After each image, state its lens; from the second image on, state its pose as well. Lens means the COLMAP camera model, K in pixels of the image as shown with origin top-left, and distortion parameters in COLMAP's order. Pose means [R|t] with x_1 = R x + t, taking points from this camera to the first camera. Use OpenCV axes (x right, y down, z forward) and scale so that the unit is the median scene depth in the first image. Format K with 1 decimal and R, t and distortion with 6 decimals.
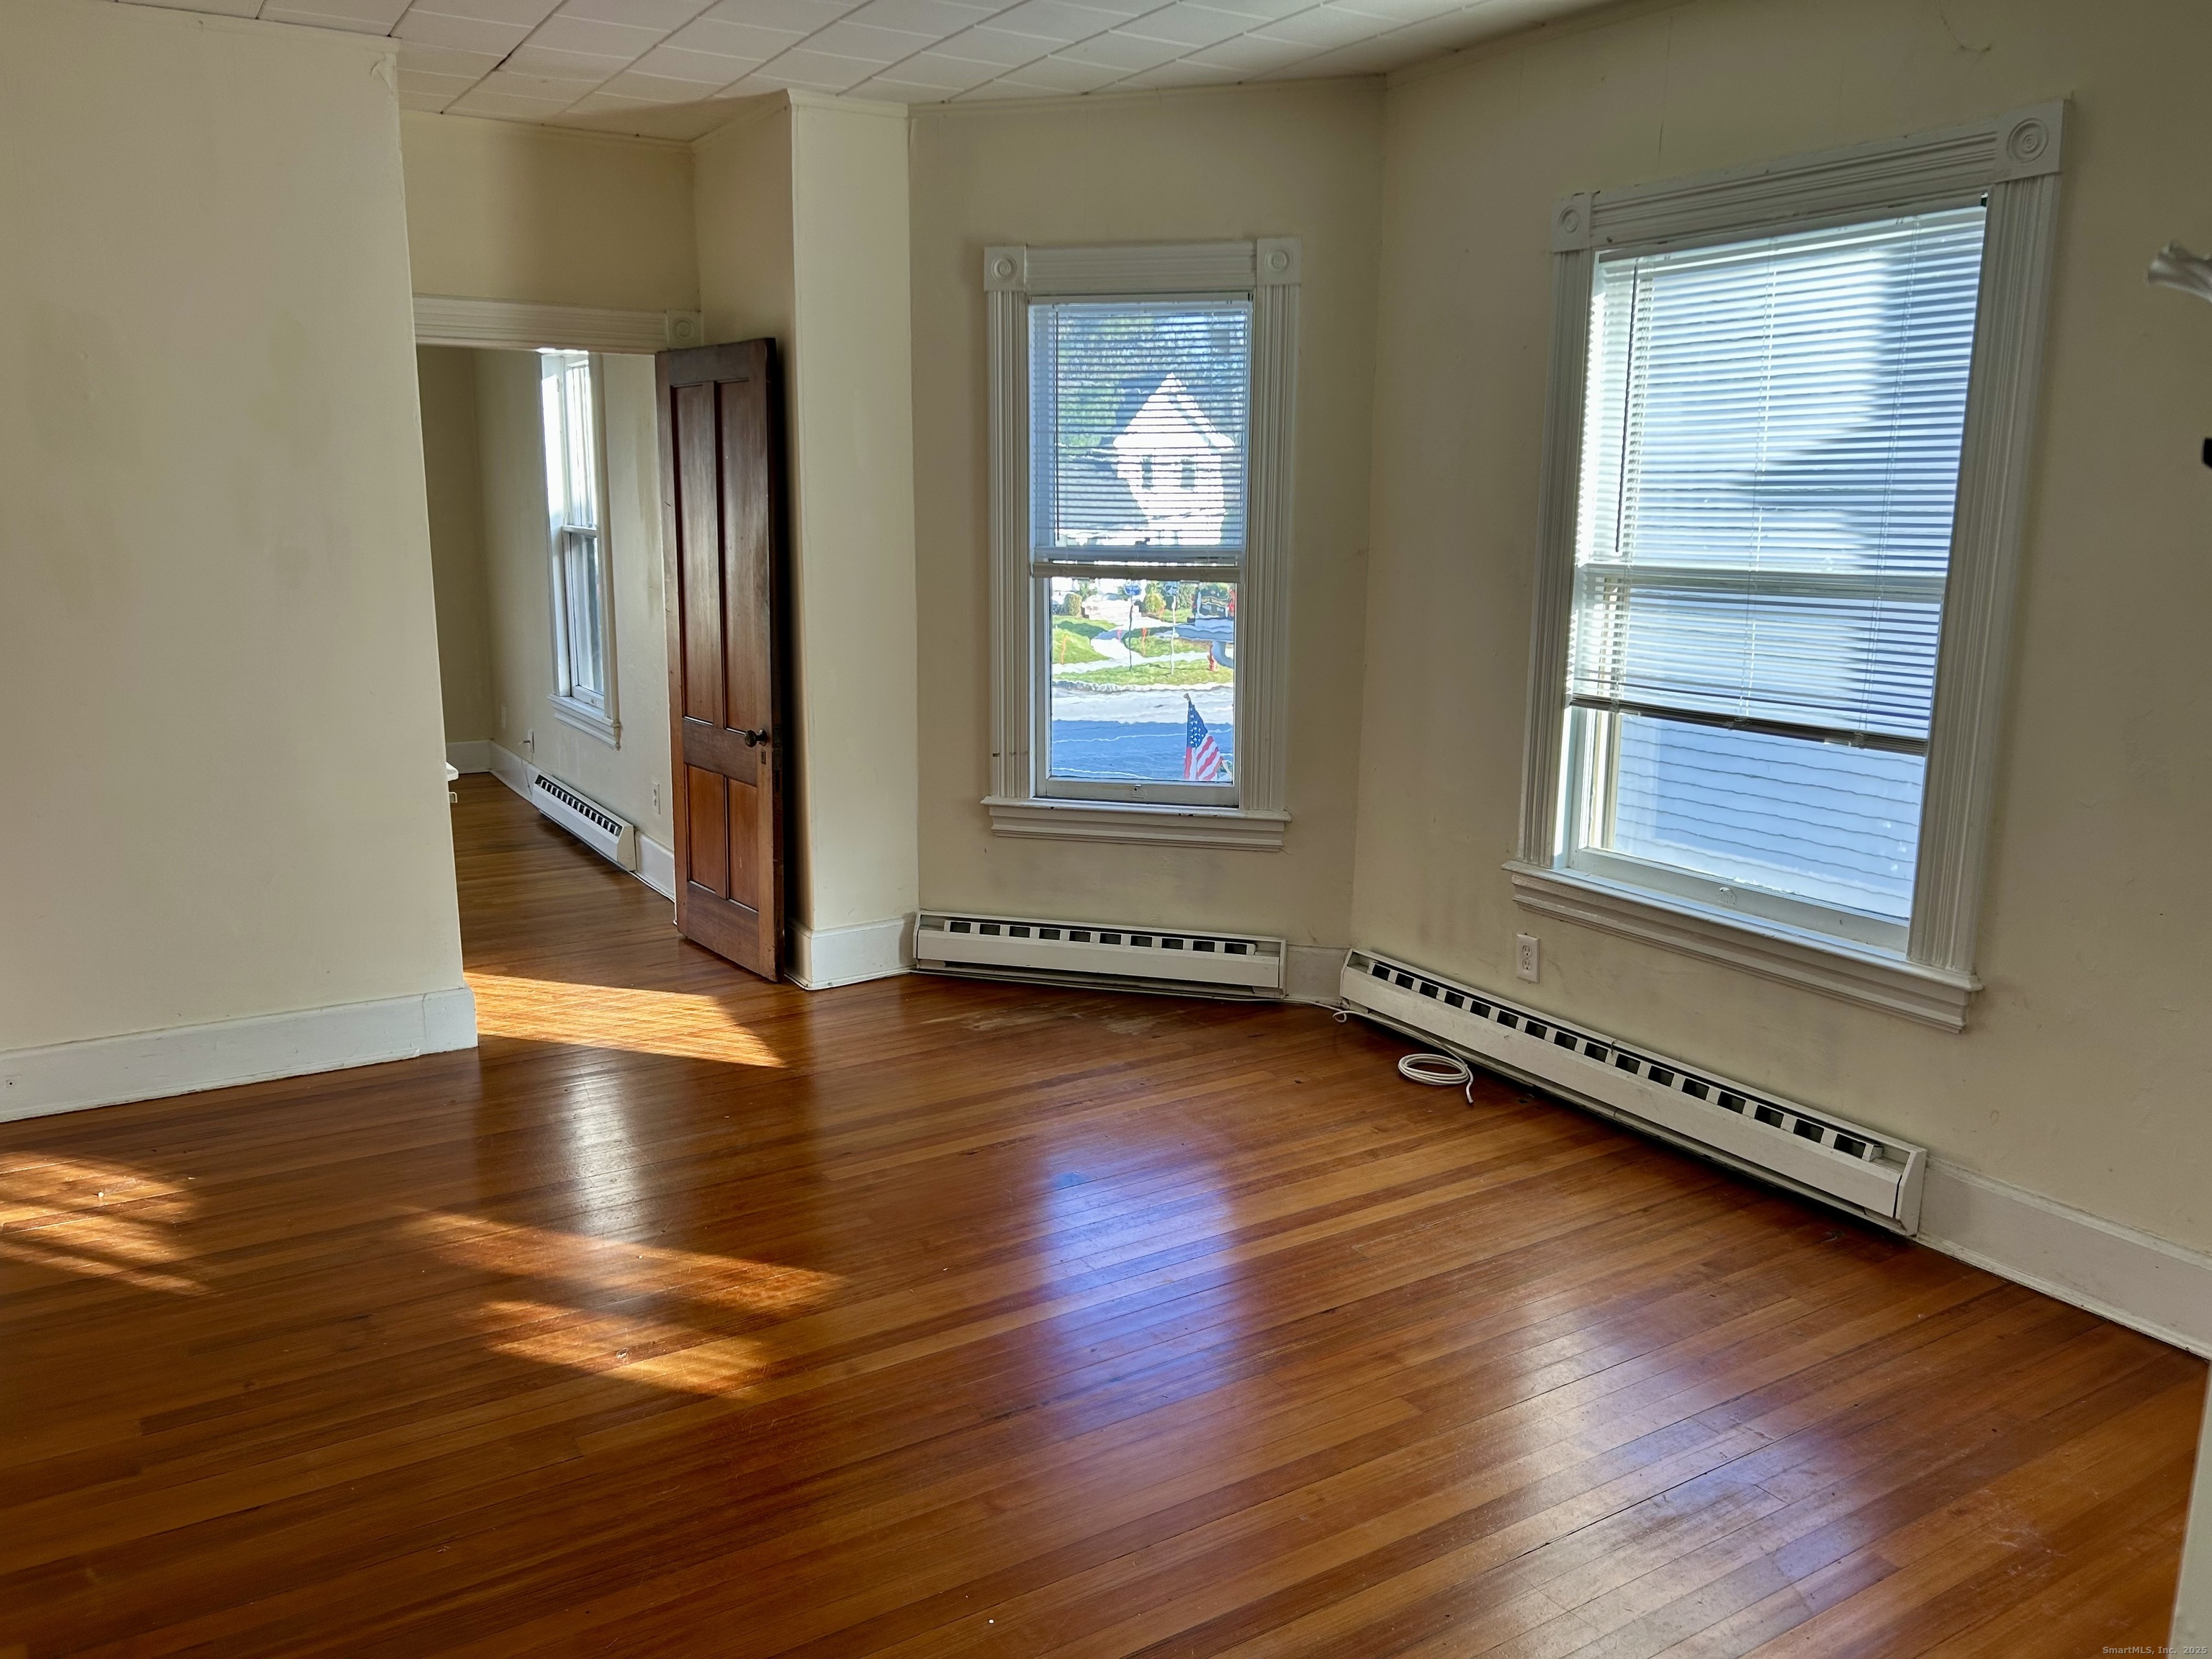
lens RADIAL K [[1674.5, 0, 1120.2], [0, 1674.5, 818.3], [0, 0, 1]] dist [0.075636, -0.067836]
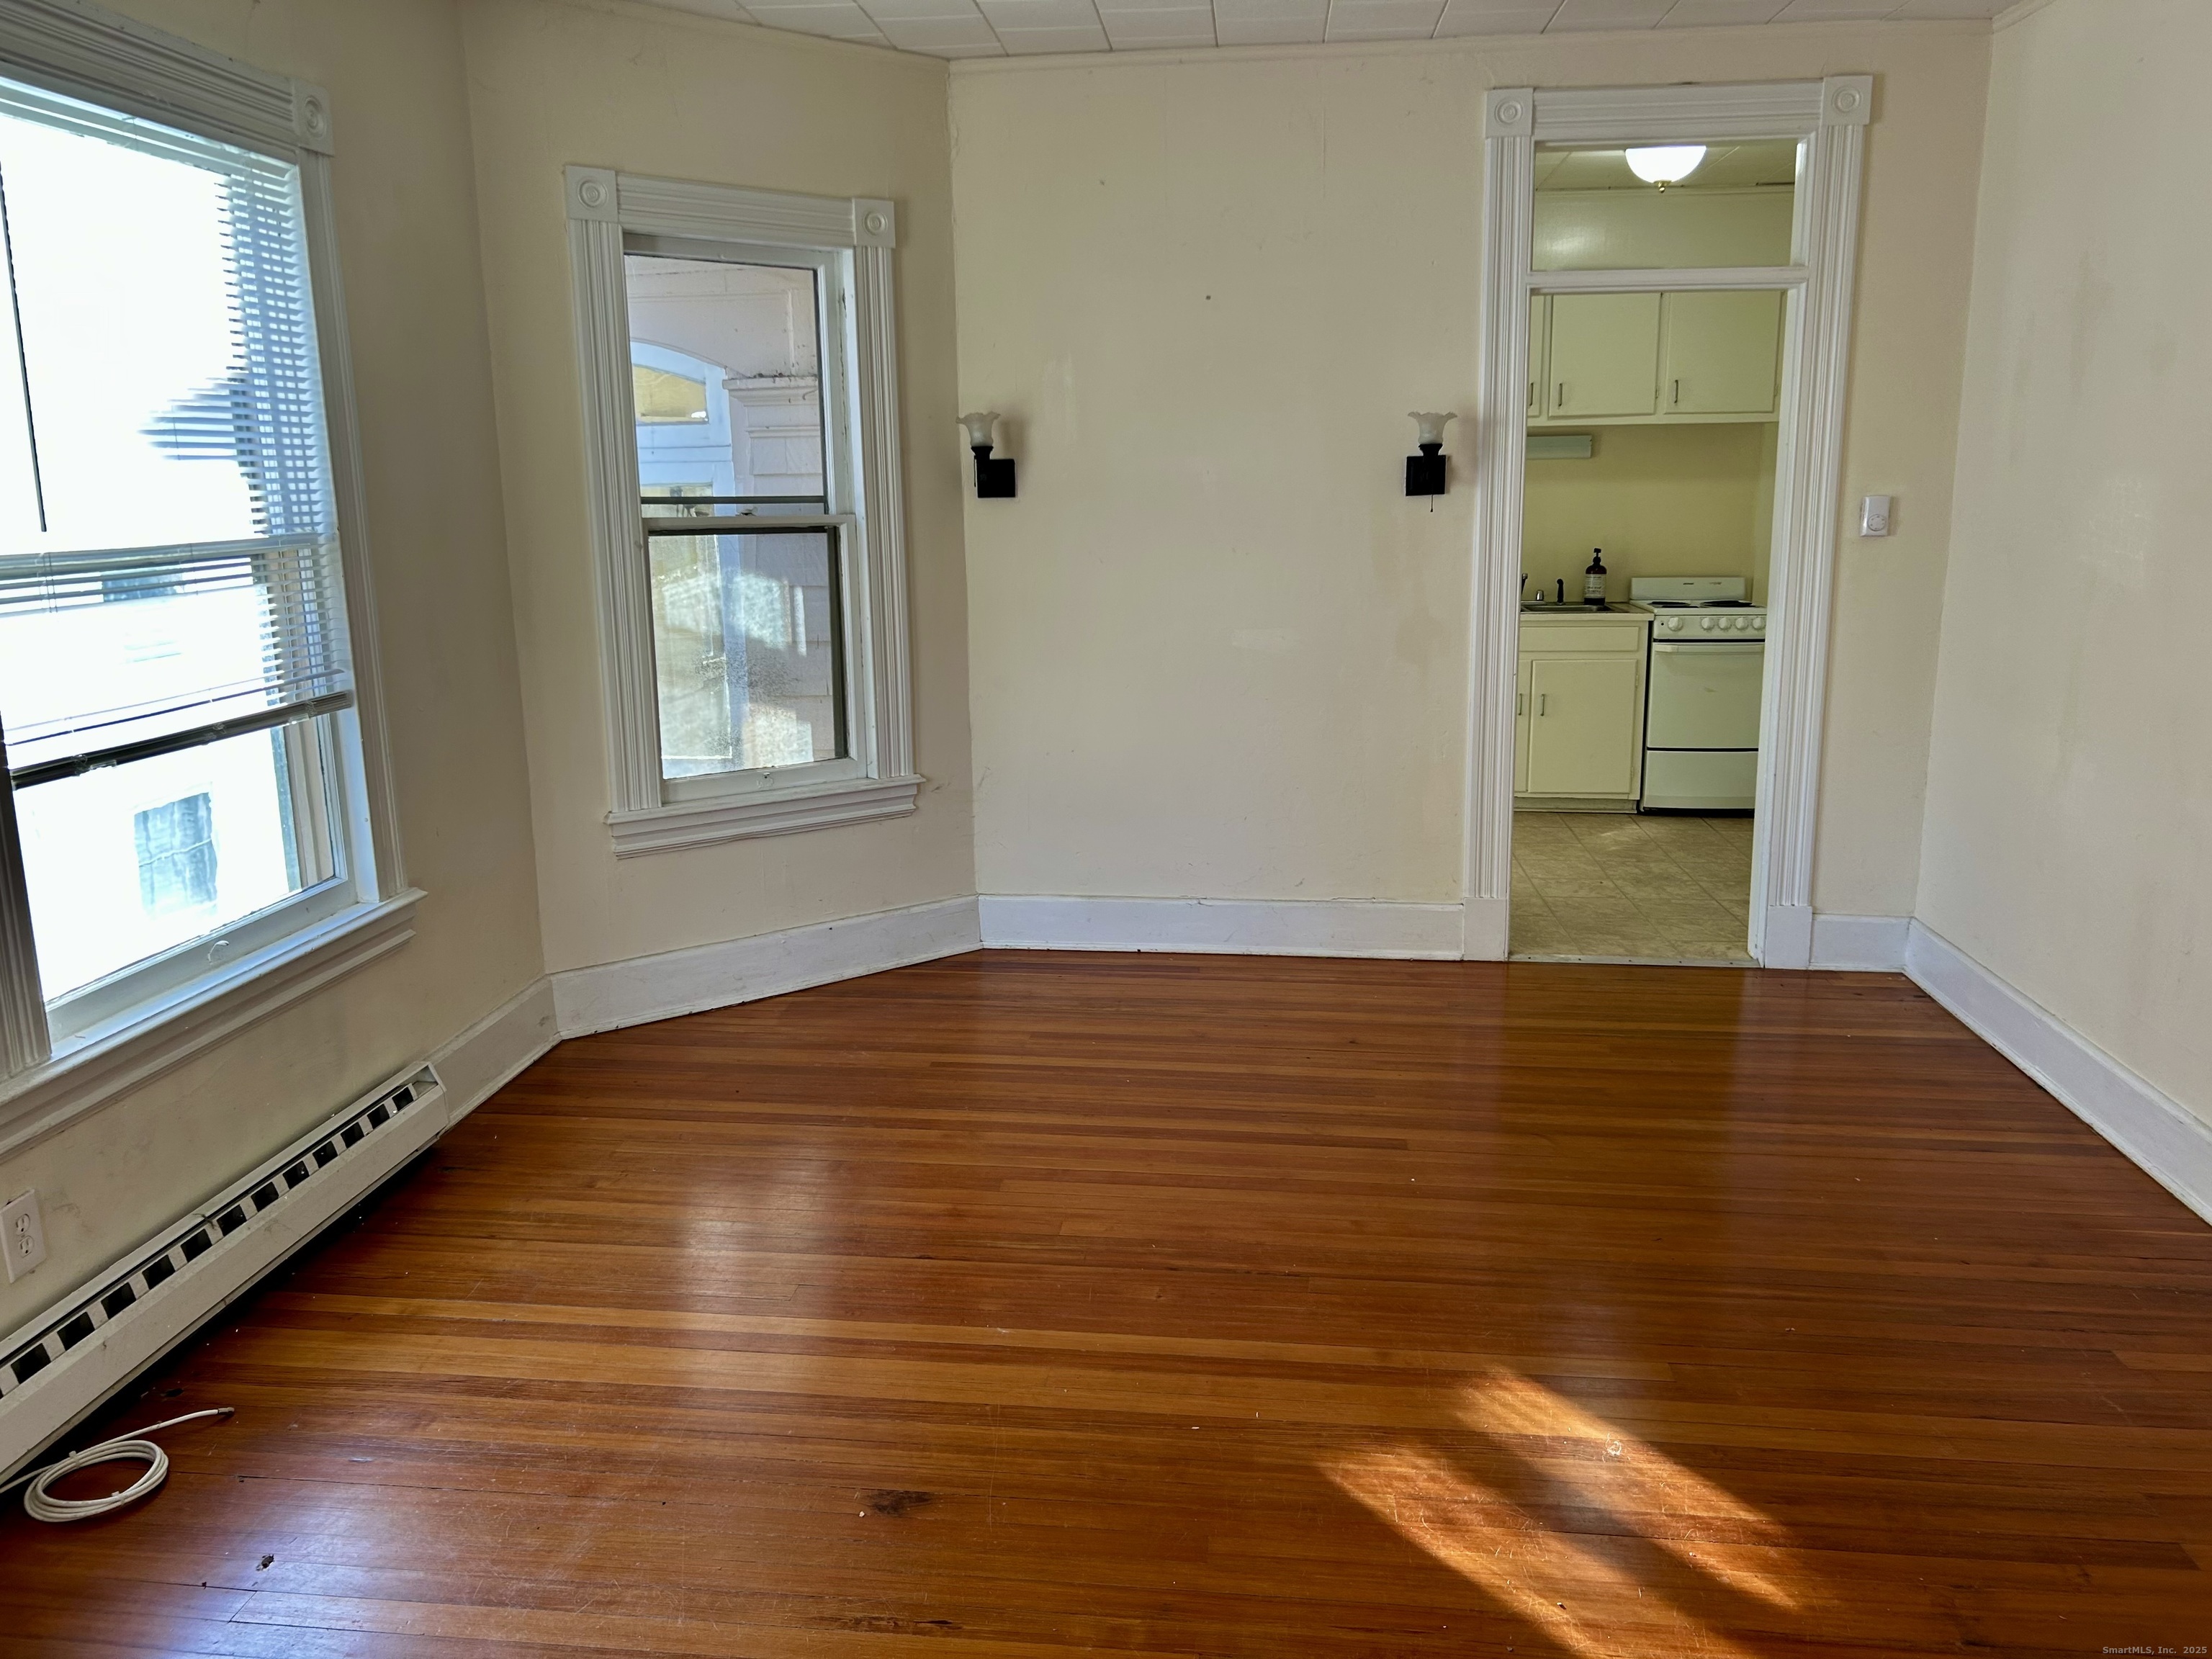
lens RADIAL K [[1674.5, 0, 1110.2], [0, 1674.5, 807.3], [0, 0, 1]] dist [0.075636, -0.067836]
pose [[-0.790291, -0.121461, 0.600573, -0.467790], [0.118054, 0.931609, 0.343757, -0.255209], [-0.601251, 0.342568, -0.721903, 1.366427]]
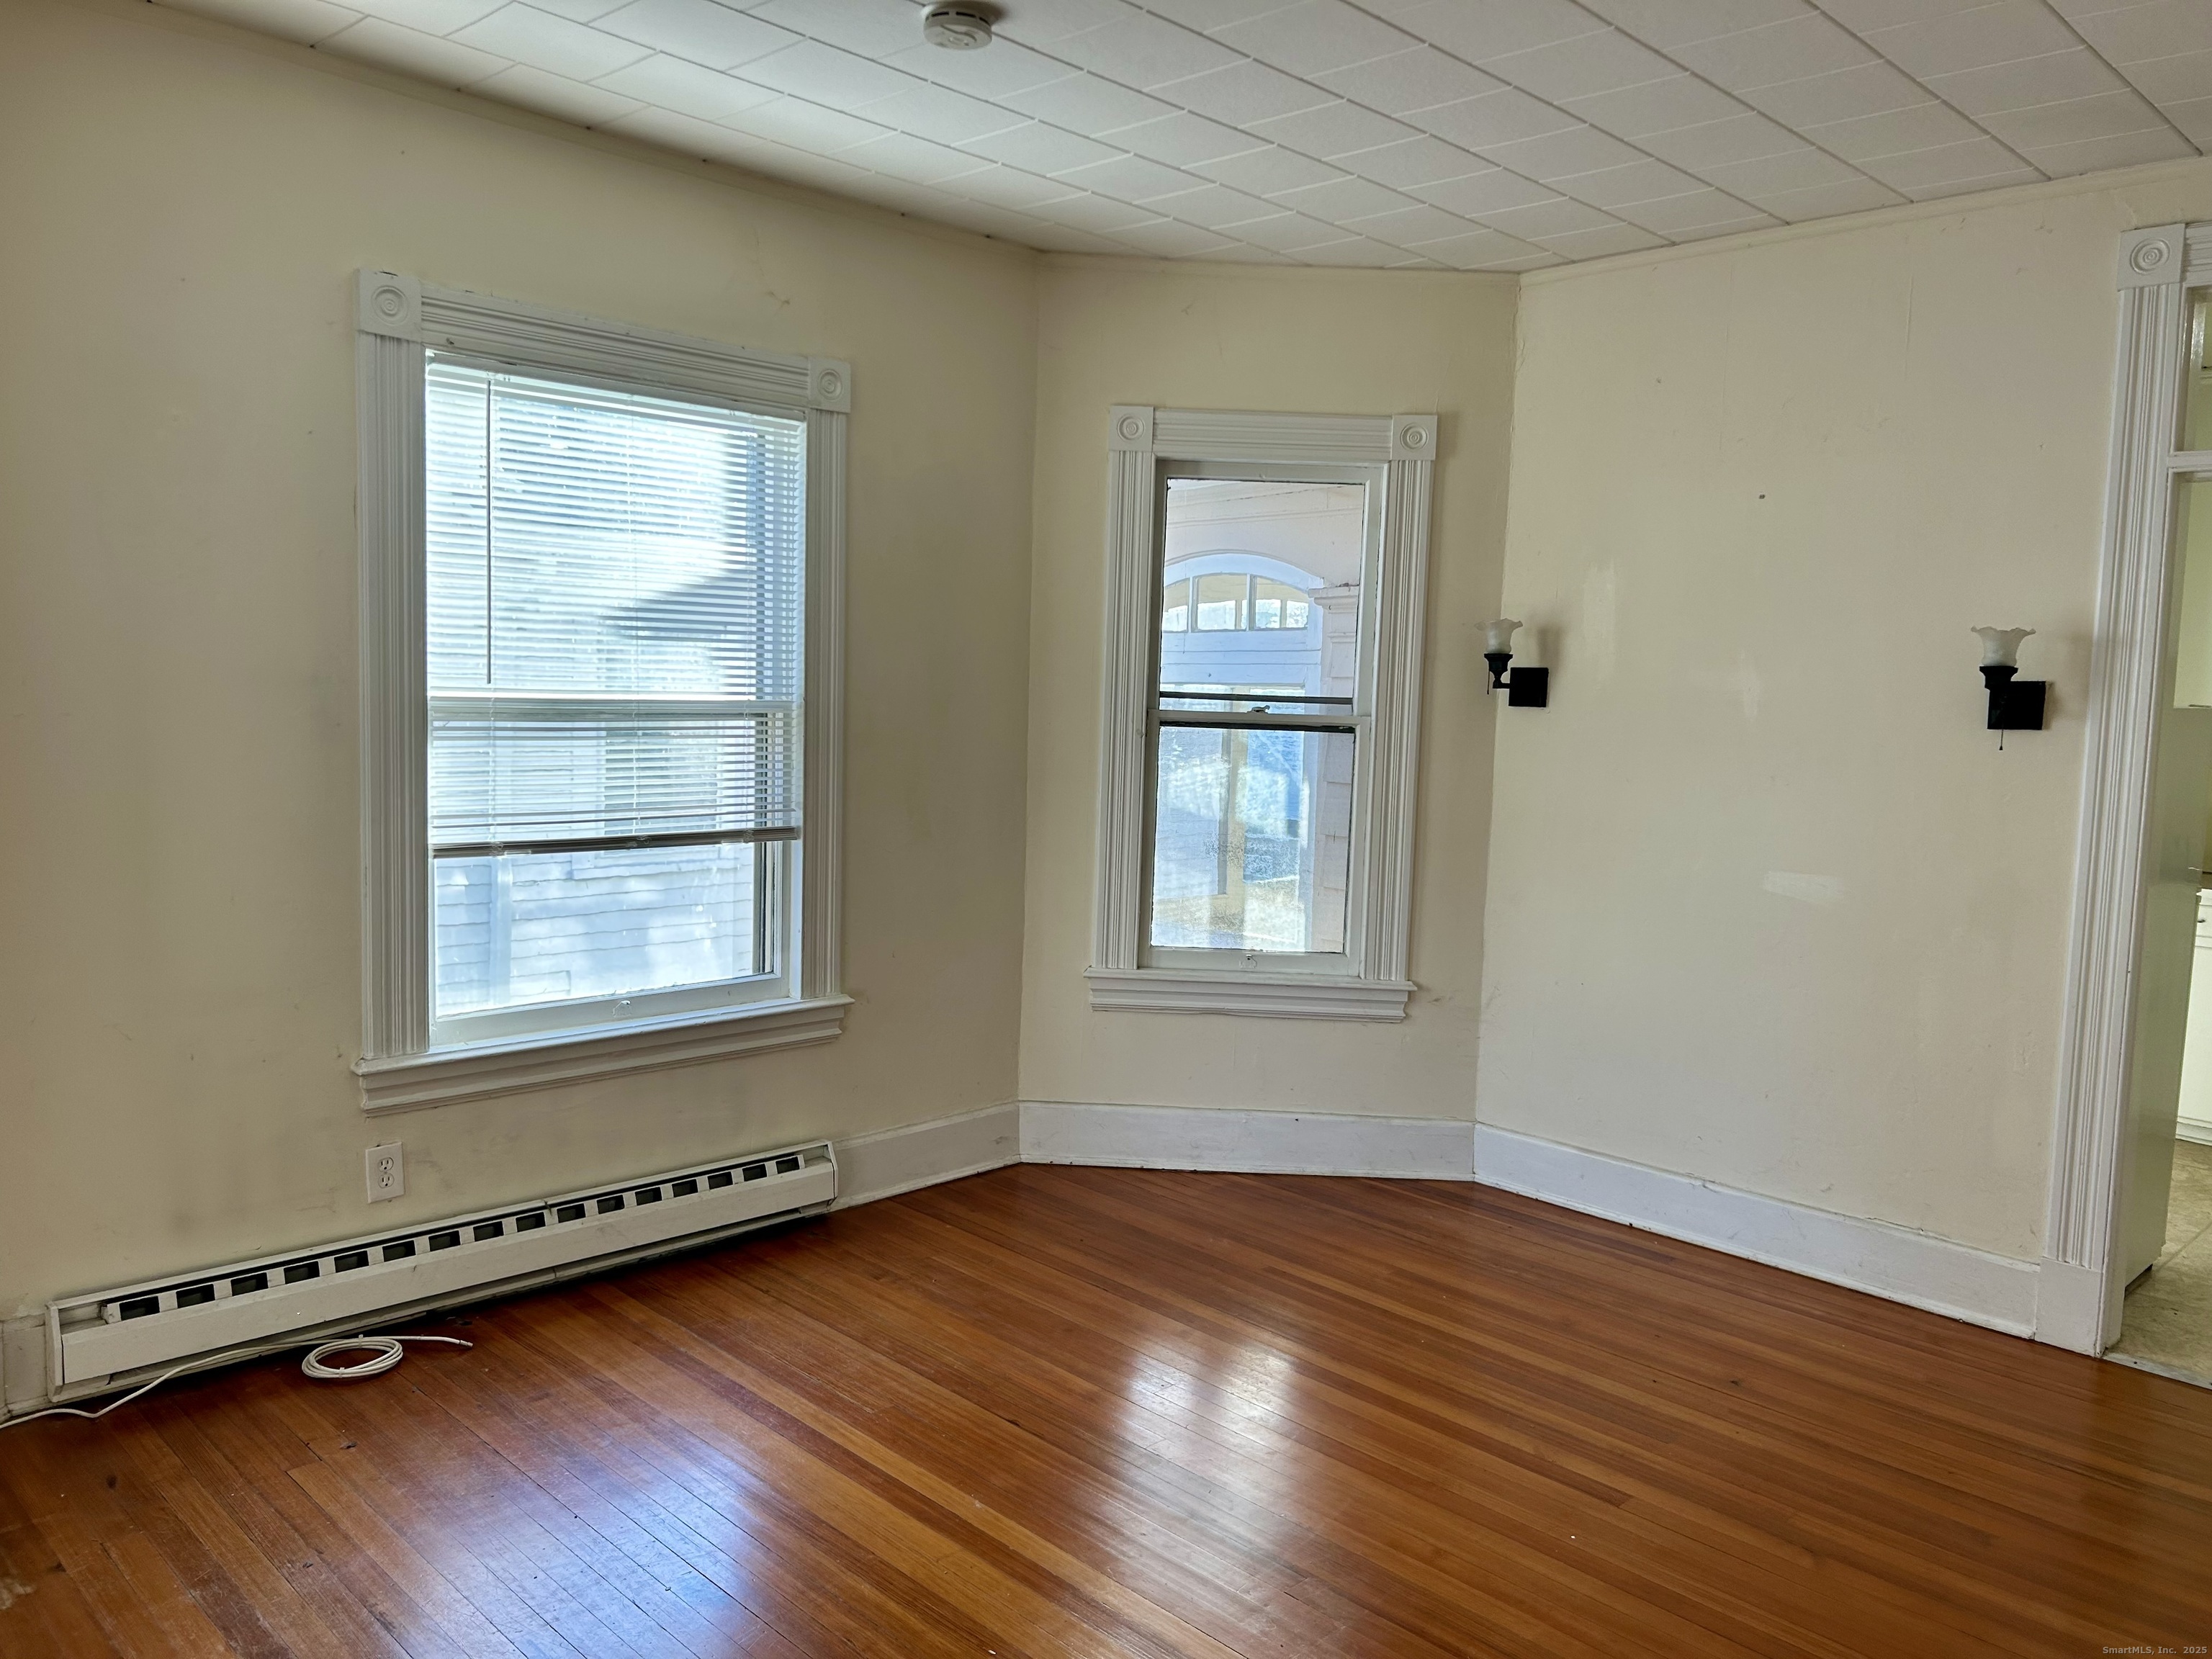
lens RADIAL K [[1674.5, 0, 1113.2], [0, 1674.5, 824.7], [0, 0, 1]] dist [0.075636, -0.067836]
pose [[-0.228564, -0.106089, 0.967731, -0.738499], [0.148425, 0.978626, 0.142339, -0.176222], [-0.962148, 0.176170, -0.207932, 0.950574]]
